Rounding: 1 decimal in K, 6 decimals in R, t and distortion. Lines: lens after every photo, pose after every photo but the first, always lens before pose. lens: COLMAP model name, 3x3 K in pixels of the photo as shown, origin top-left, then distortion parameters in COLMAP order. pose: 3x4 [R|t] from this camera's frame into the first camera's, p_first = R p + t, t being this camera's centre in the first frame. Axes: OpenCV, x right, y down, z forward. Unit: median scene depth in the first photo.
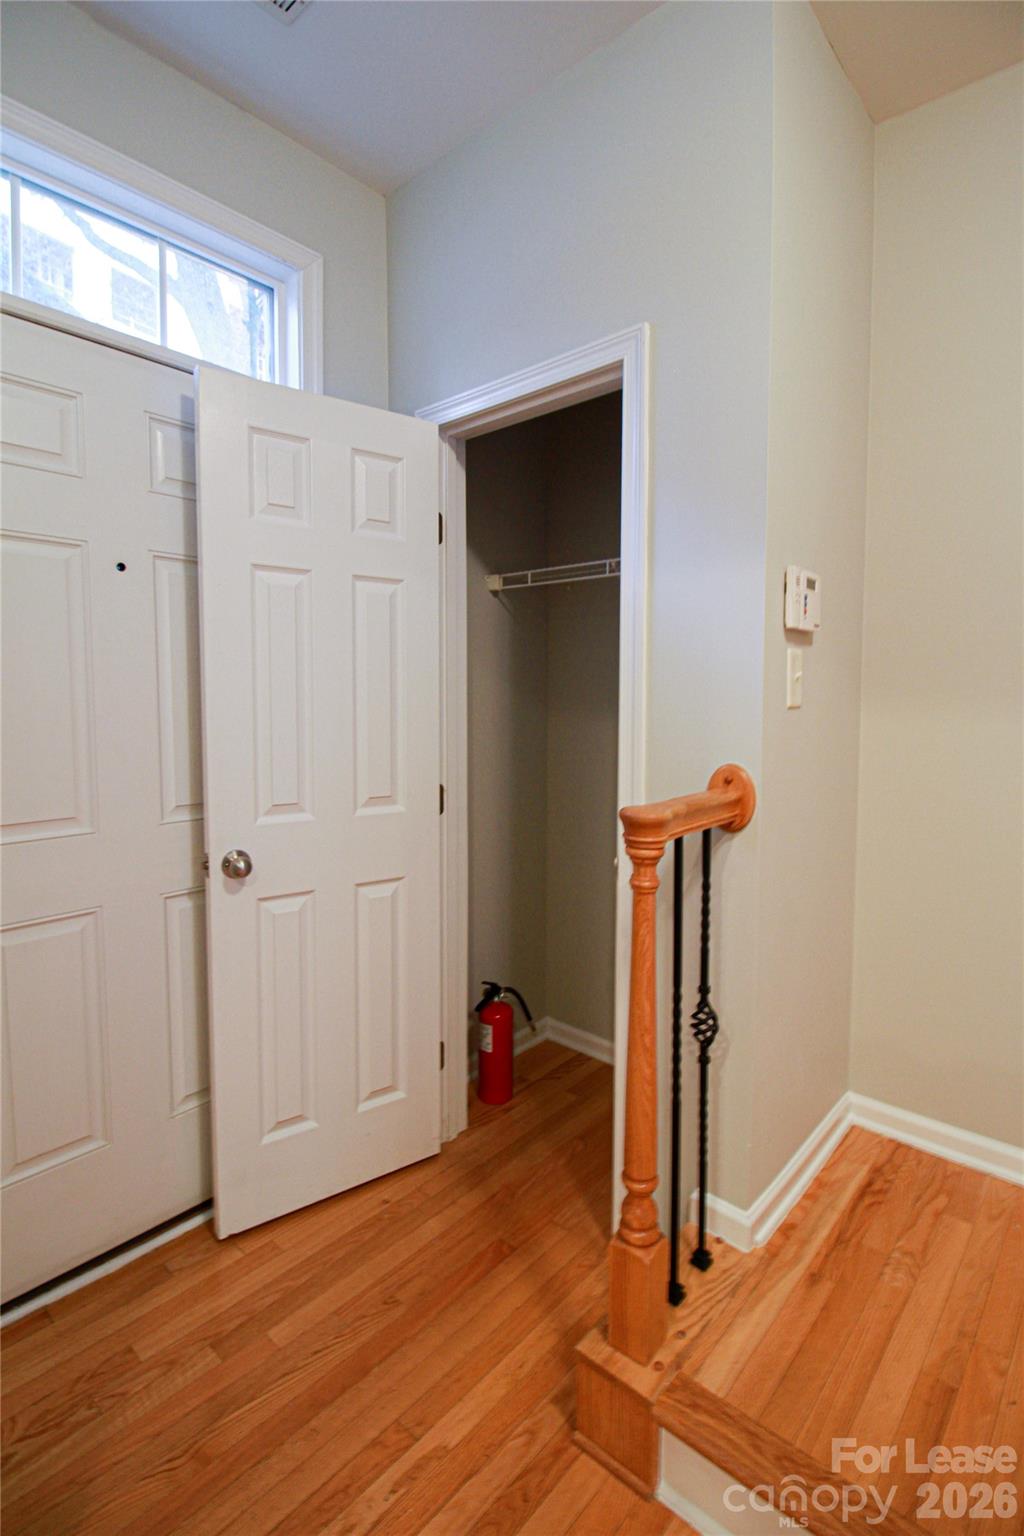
lens RADIAL K [[749.8, 0, 512.7], [0, 749.8, 744.4], [0, 0, 1]] dist [-0.000410, -0.013984]
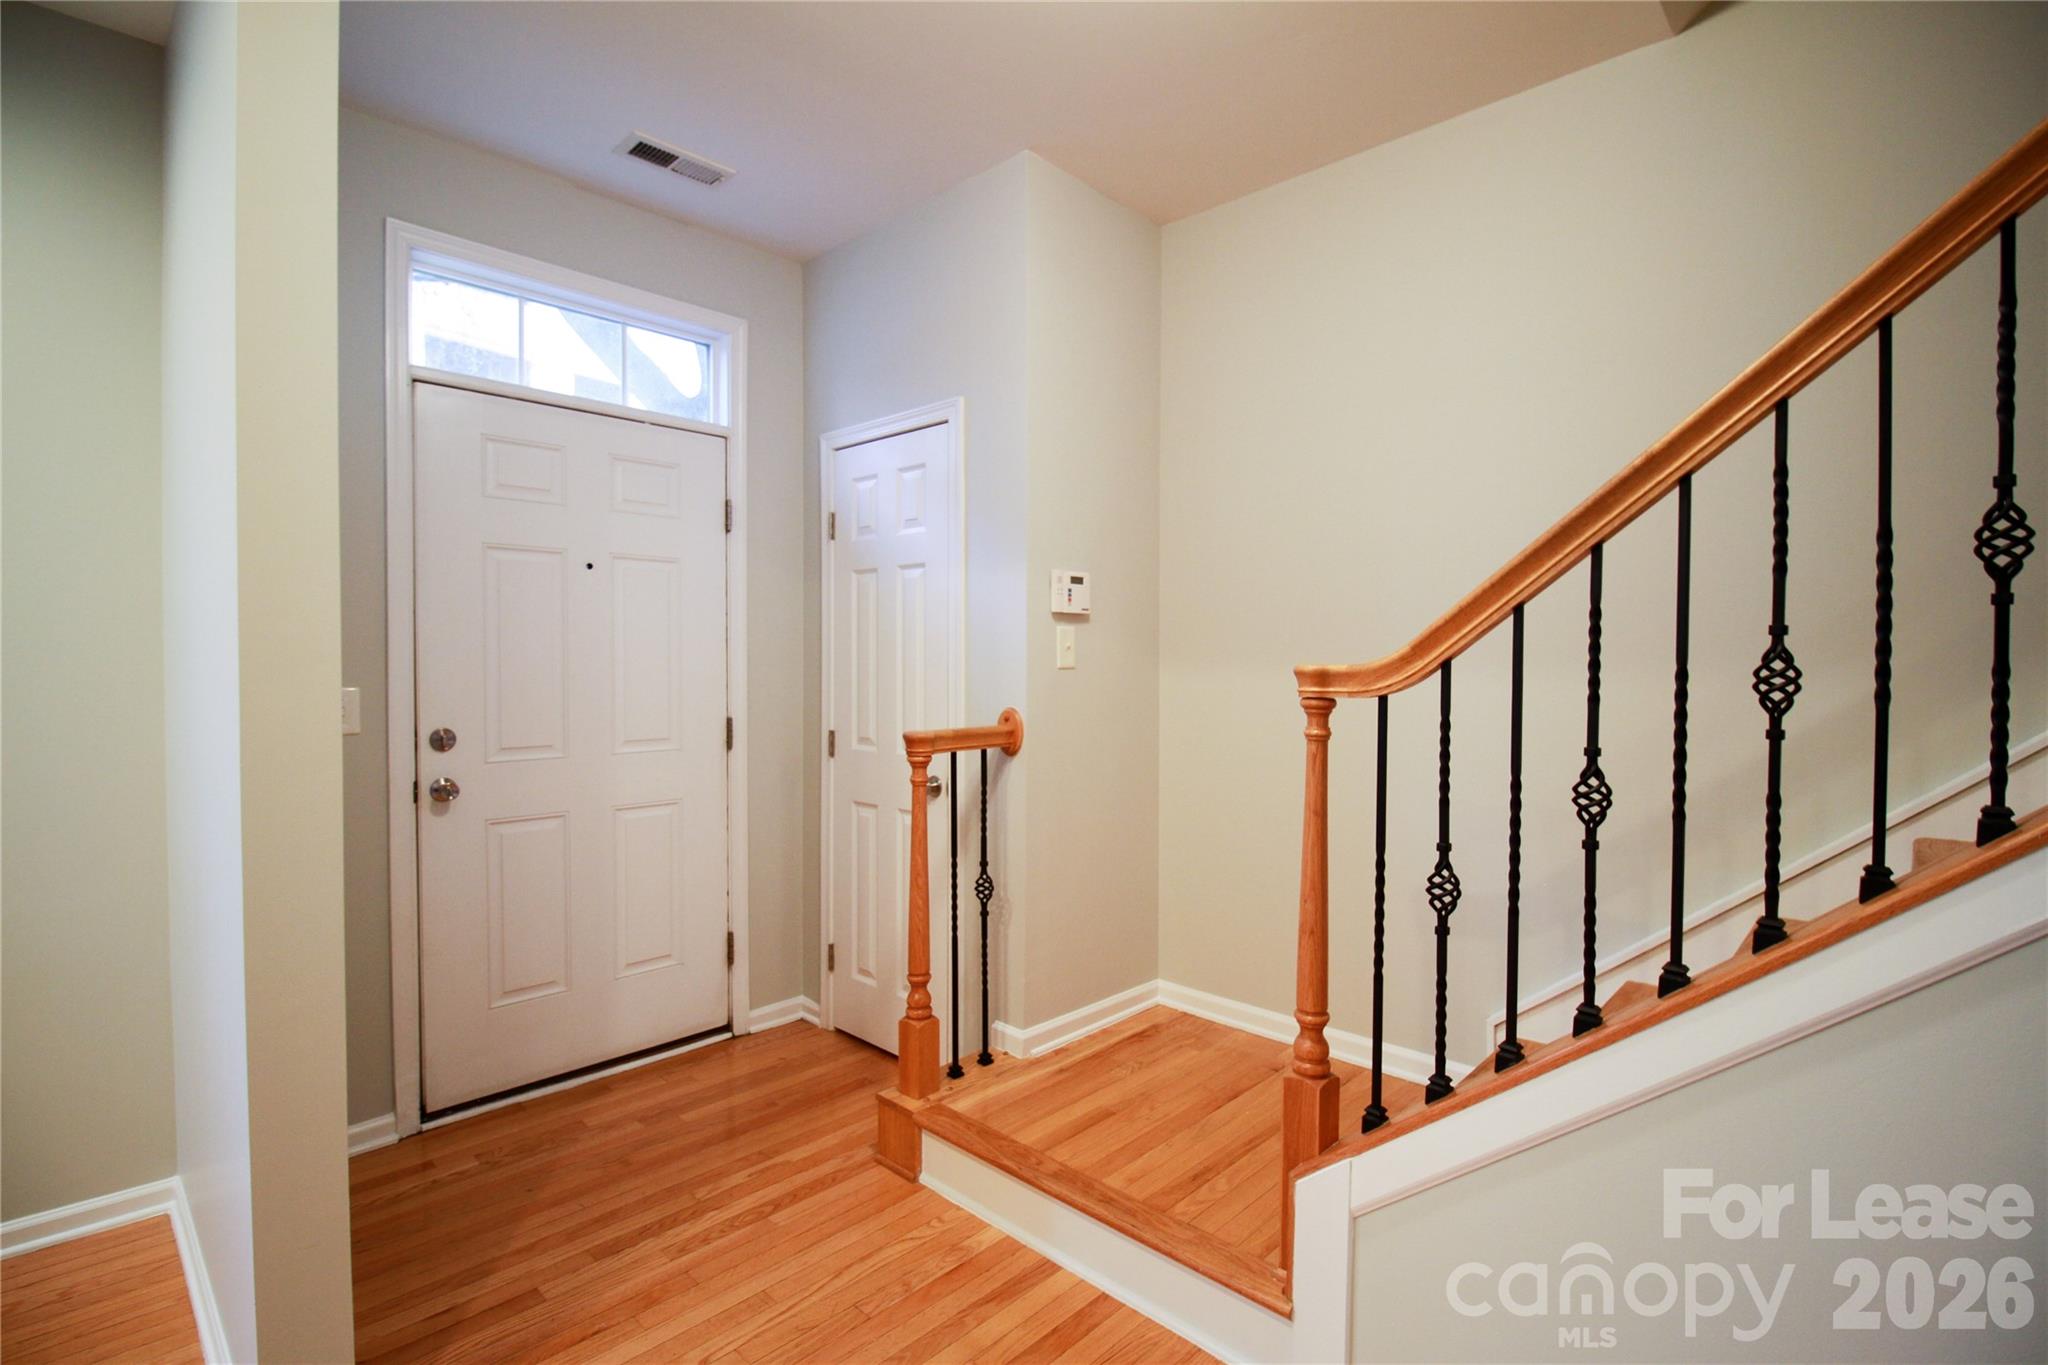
lens RADIAL K [[948.2, 0, 1047.3], [0, 948.2, 683.5], [0, 0, 1]] dist [-0.000482, -0.013426]
pose [[0.999813, 0.005043, -0.018645, 0.399867], [-0.005803, 0.999144, -0.040964, 0.054909], [0.018422, 0.041065, 0.998987, -0.812303]]
